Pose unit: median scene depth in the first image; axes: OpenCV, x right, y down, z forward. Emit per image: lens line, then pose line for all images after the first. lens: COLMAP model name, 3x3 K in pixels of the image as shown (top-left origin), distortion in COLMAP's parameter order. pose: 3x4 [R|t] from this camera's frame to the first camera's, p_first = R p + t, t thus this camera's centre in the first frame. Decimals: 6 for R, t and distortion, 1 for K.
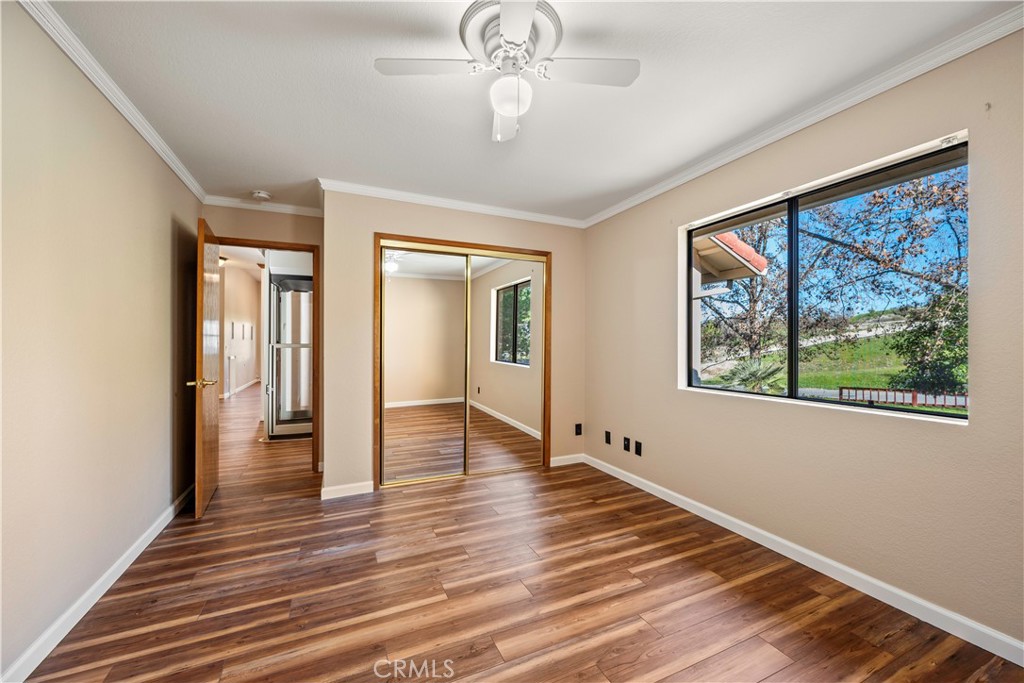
lens RADIAL K [[398.1, 0, 520.7], [0, 398.1, 339.6], [0, 0, 1]] dist [0.001595, -0.000059]
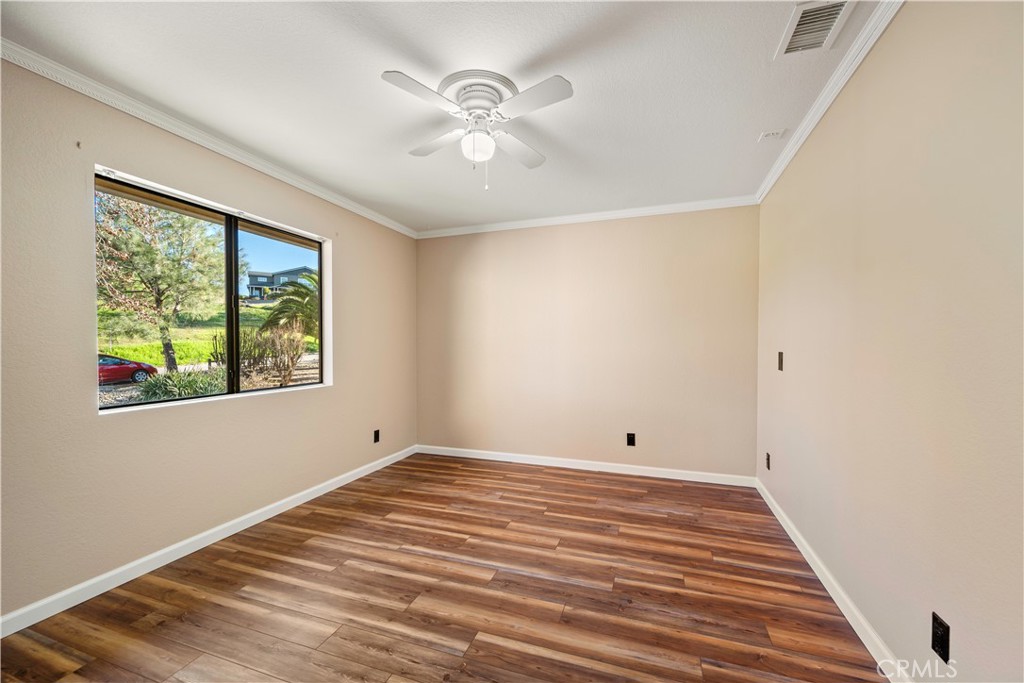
lens RADIAL K [[398.1, 0, 518.2], [0, 398.1, 346.9], [0, 0, 1]] dist [0.001595, -0.000059]
pose [[-0.712021, -0.002887, 0.702153, -0.771270], [-0.005822, 0.999981, -0.001792, 0.018201], [-0.702134, -0.005364, -0.712024, 1.402962]]
